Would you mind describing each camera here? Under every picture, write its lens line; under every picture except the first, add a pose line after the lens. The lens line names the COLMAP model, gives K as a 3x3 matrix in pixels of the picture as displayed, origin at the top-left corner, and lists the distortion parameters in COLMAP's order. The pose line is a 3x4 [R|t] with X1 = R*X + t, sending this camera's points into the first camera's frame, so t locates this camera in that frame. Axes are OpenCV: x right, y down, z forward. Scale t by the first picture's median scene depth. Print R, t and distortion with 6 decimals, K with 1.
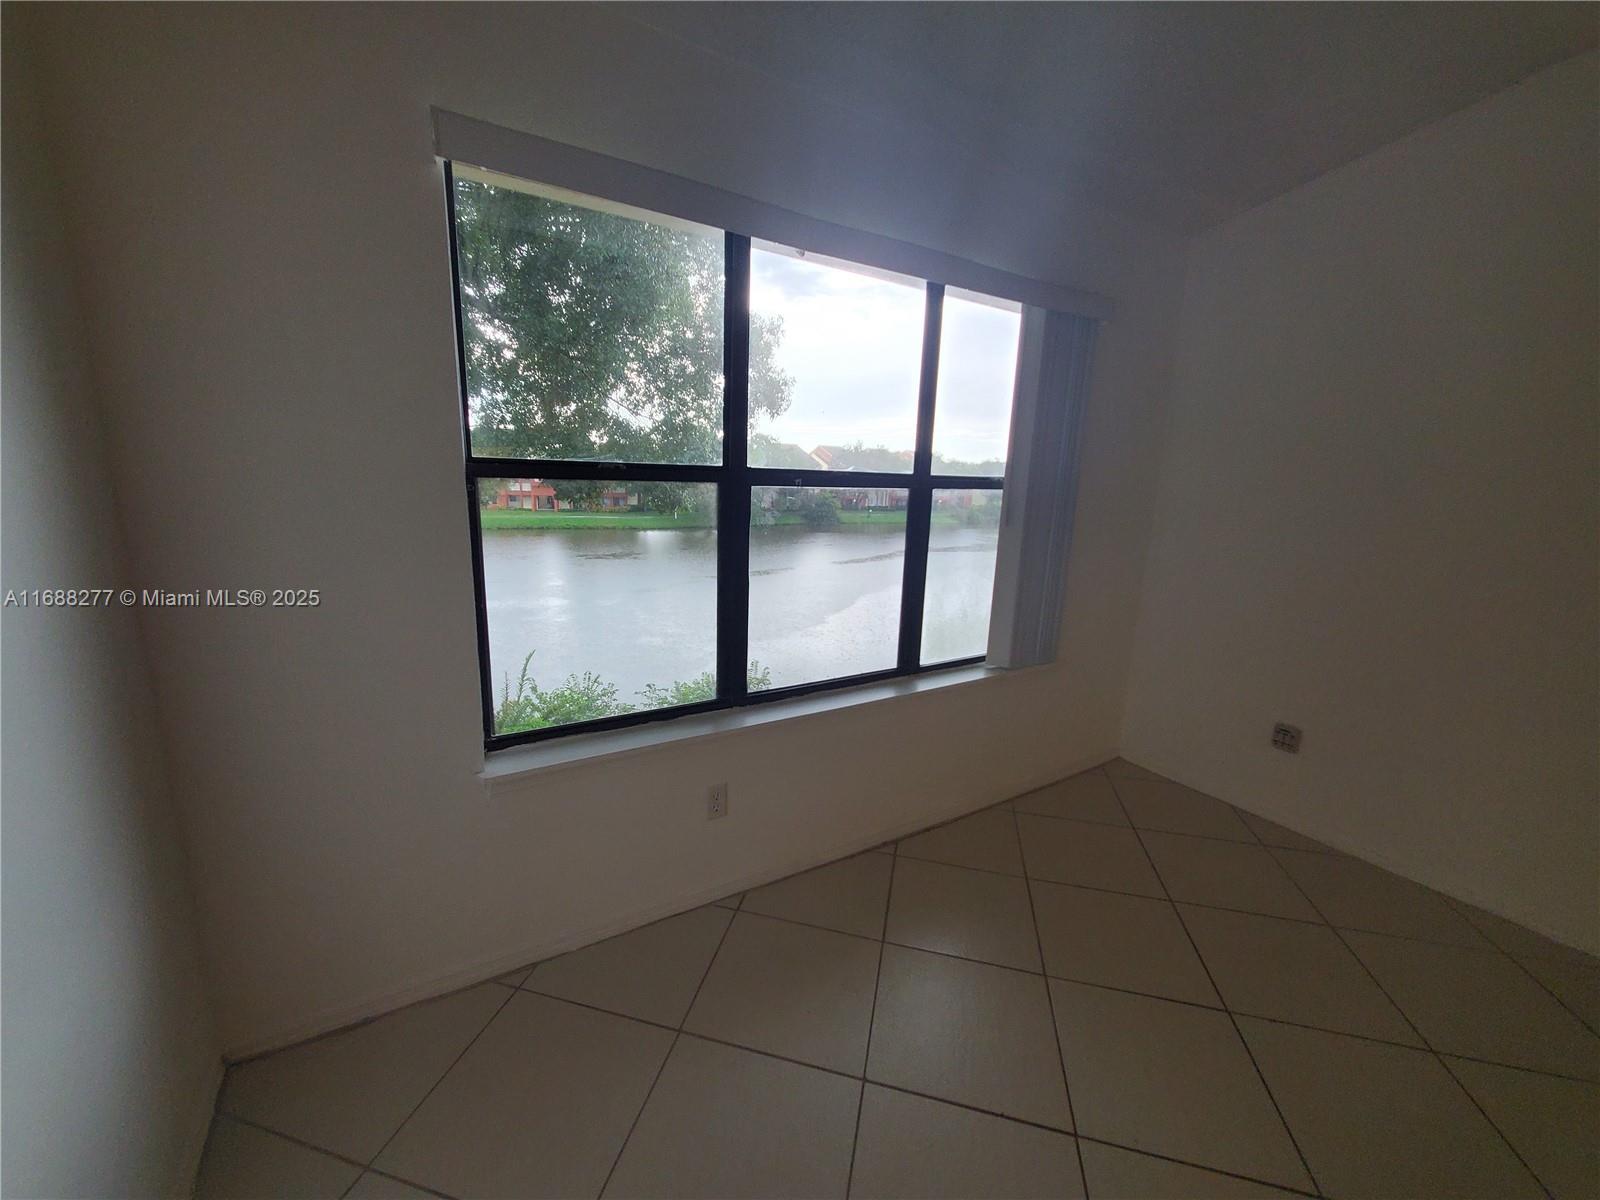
lens RADIAL K [[625.4, 0, 800.0], [0, 625.4, 600.0], [0, 0, 1]] dist [-0.002040, 0.000003]
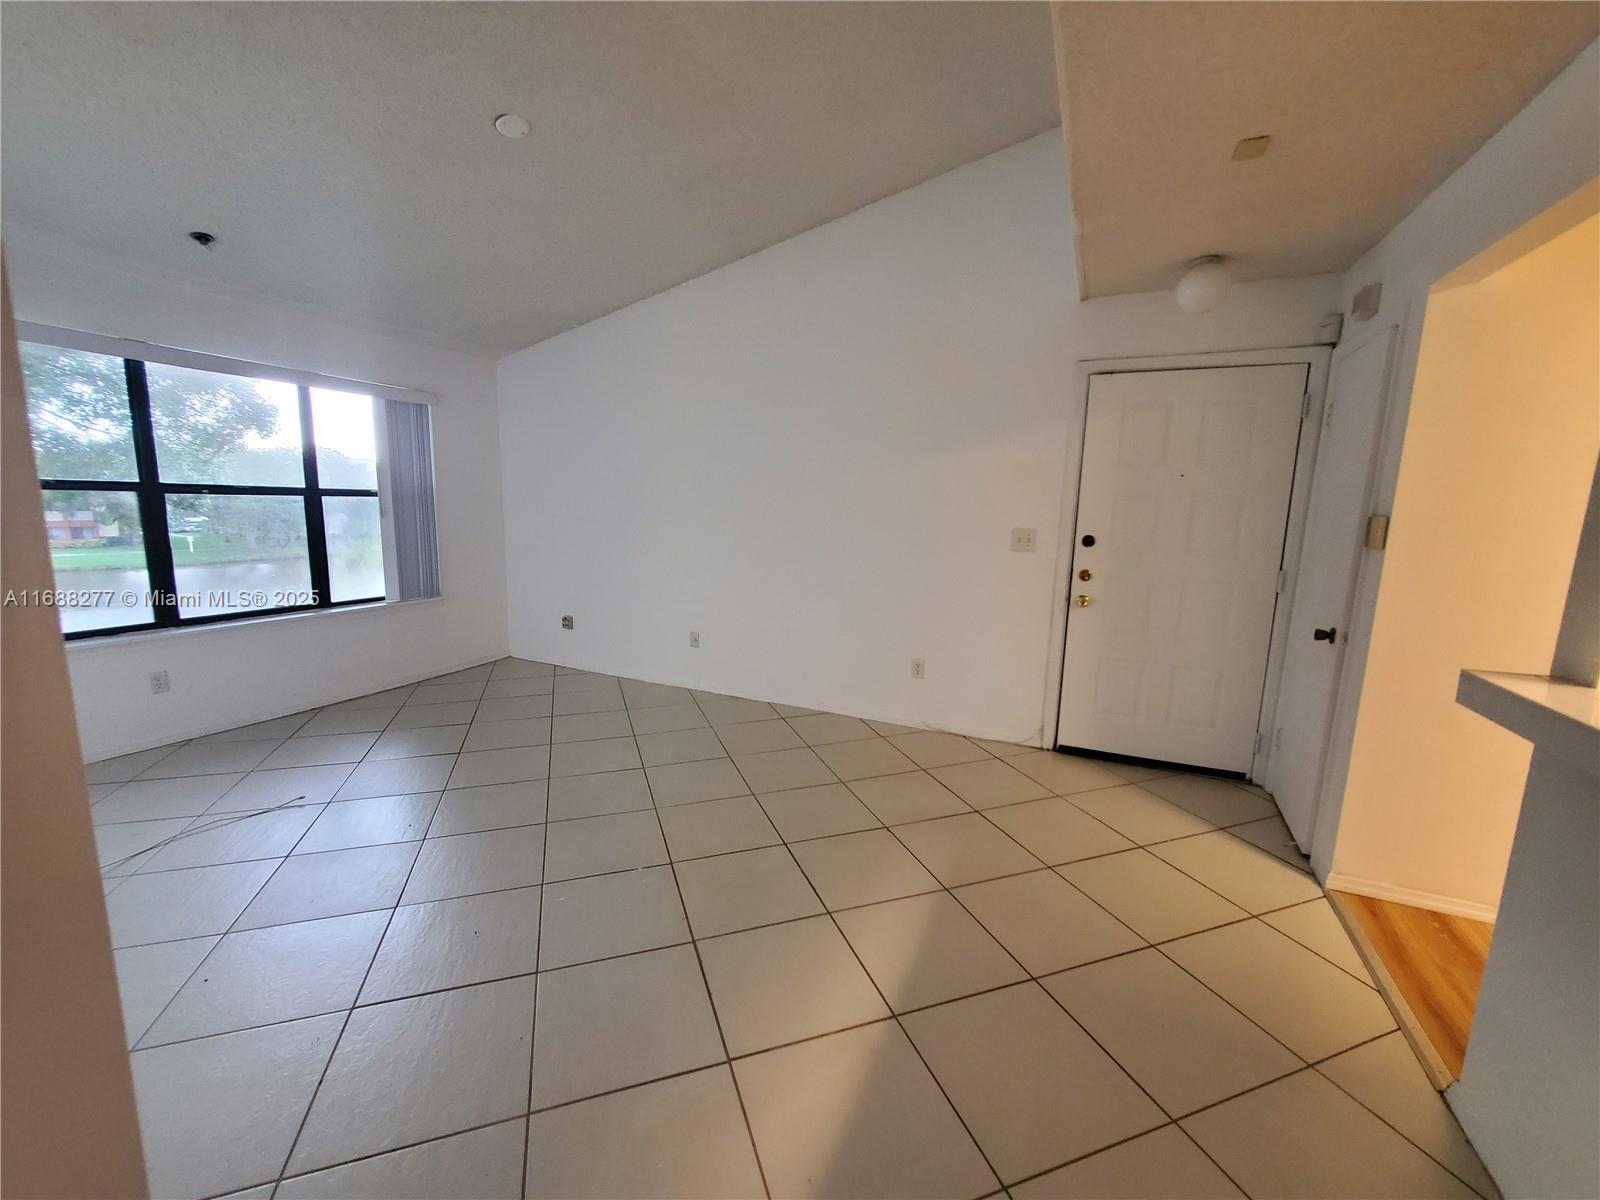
lens RADIAL K [[625.4, 0, 800.0], [0, 625.4, 600.0], [0, 0, 1]] dist [-0.002040, 0.000003]
pose [[0.839613, -0.092078, 0.535325, 0.349351], [0.108265, 0.994121, 0.001187, 0.232624], [-0.532287, 0.056960, 0.844646, -1.073387]]
